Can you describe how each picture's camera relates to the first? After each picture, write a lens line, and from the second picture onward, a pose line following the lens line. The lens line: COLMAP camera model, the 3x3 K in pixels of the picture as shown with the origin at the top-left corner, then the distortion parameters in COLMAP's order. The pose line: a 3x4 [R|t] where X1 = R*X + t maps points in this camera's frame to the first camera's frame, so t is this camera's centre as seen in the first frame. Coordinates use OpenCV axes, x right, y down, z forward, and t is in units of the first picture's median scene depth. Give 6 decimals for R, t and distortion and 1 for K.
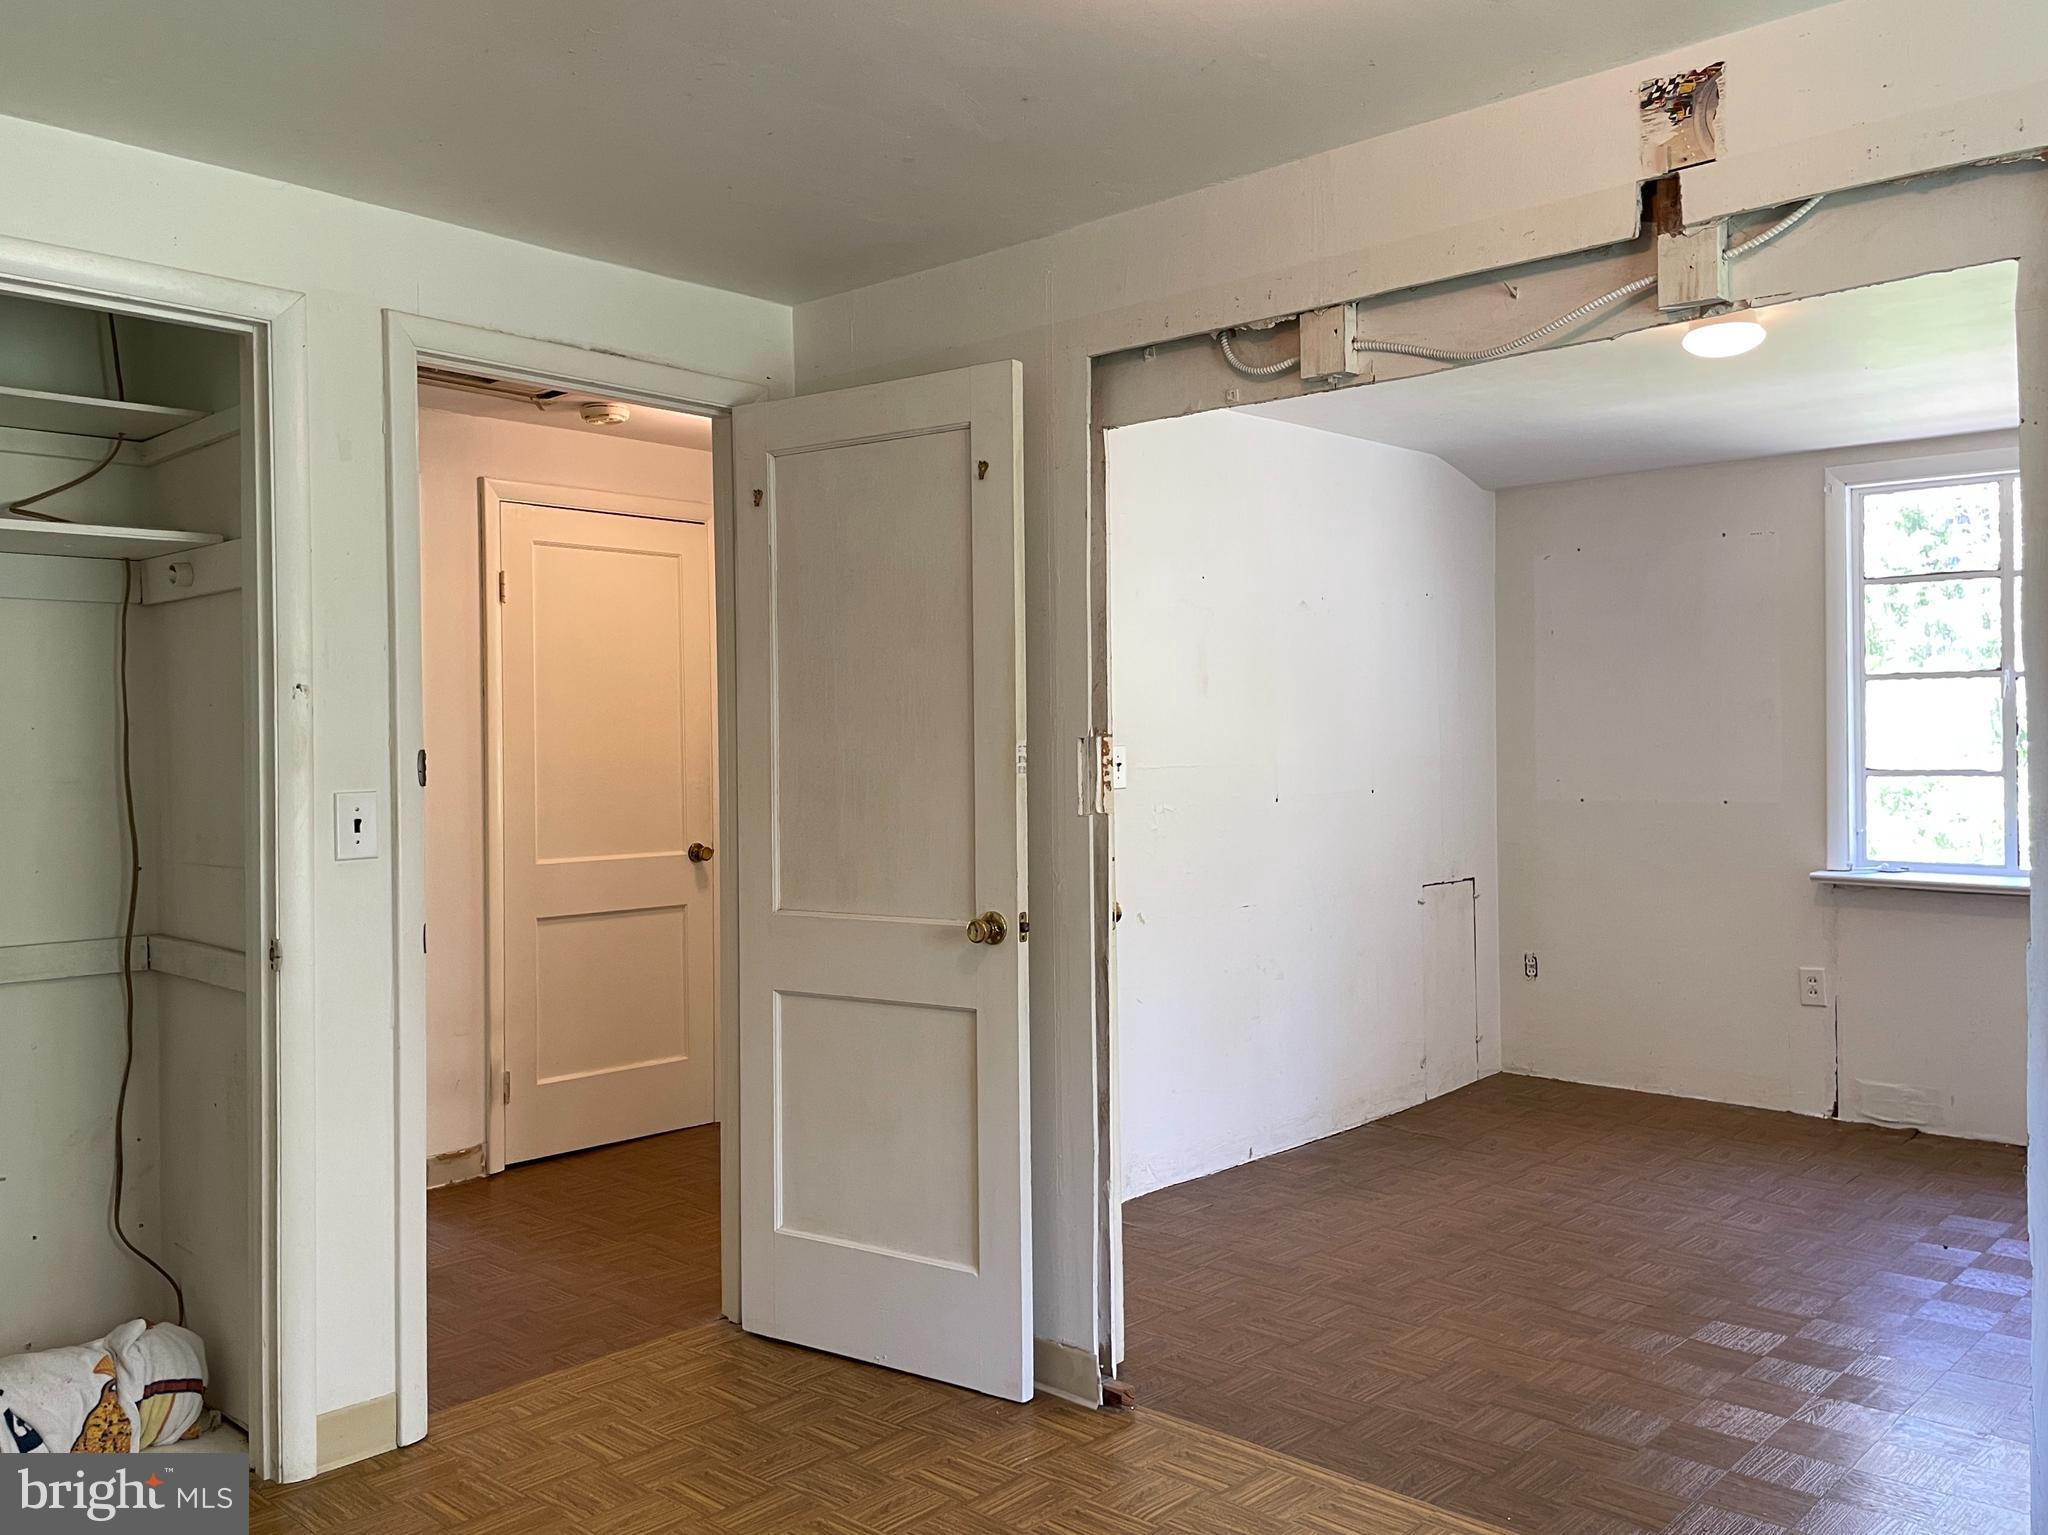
lens RADIAL K [[1610.4, 0, 1020.3], [0, 1610.4, 754.0], [0, 0, 1]] dist [0.077789, -0.142296]
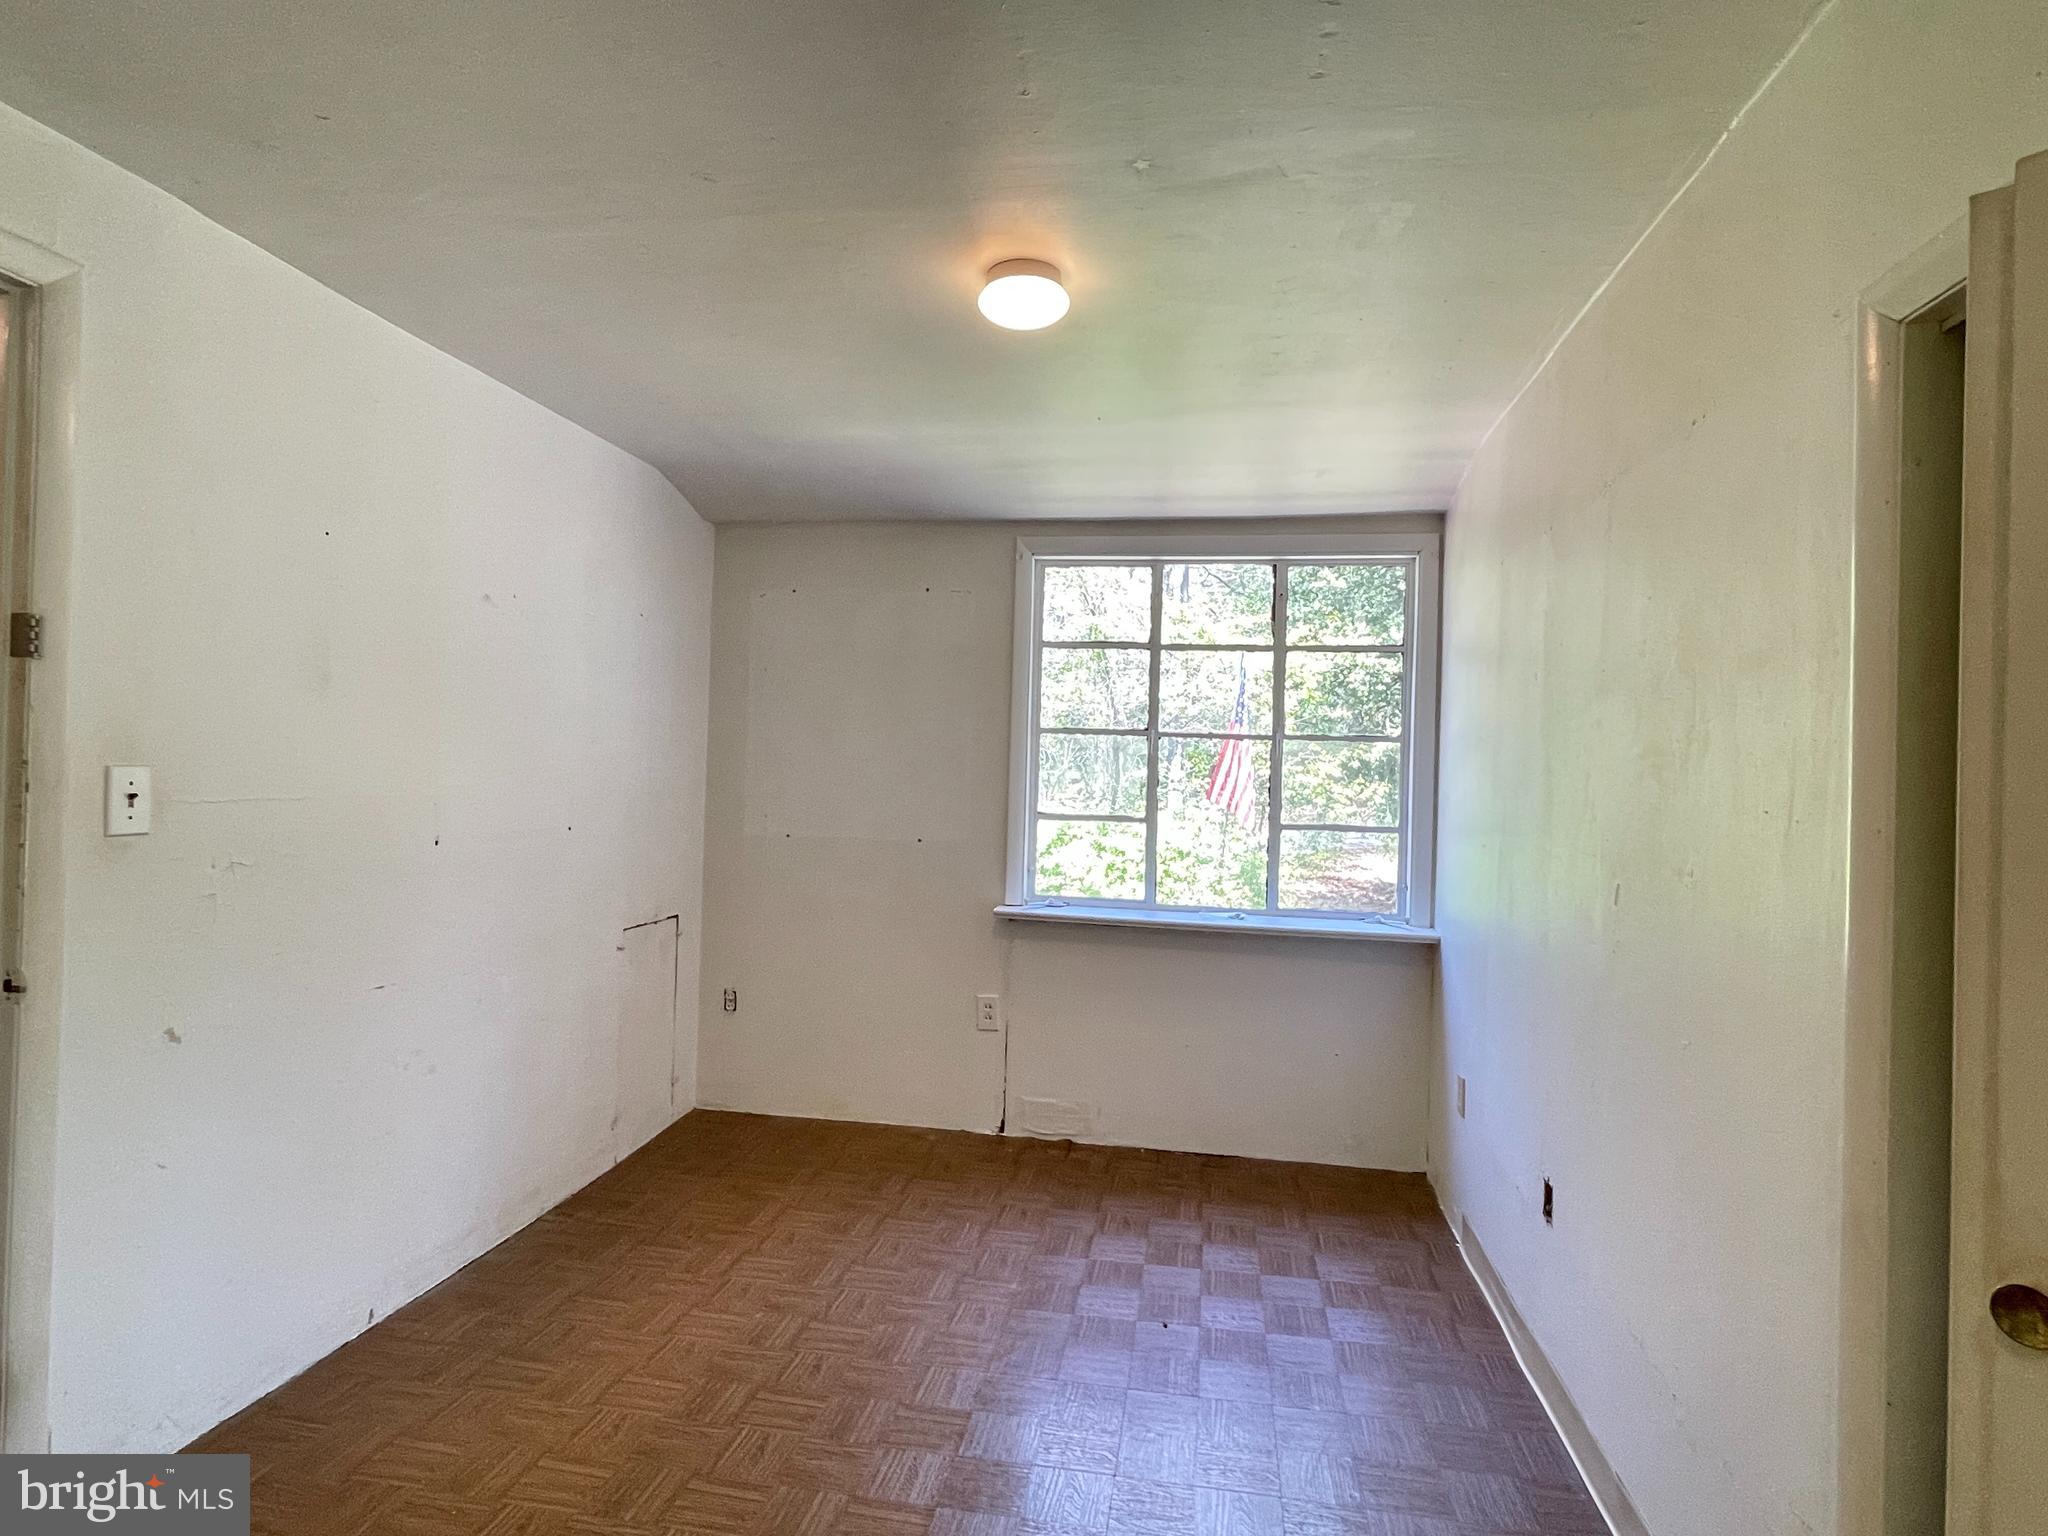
lens RADIAL K [[1122.0, 0, 1014.7], [0, 1122.0, 757.6], [0, 0, 1]] dist [-0.002872, -0.000446]
pose [[0.838689, 0.044292, 0.542806, 0.091022], [-0.035308, 0.999013, -0.026962, -0.007461], [-0.543465, 0.003447, 0.839425, 0.368160]]
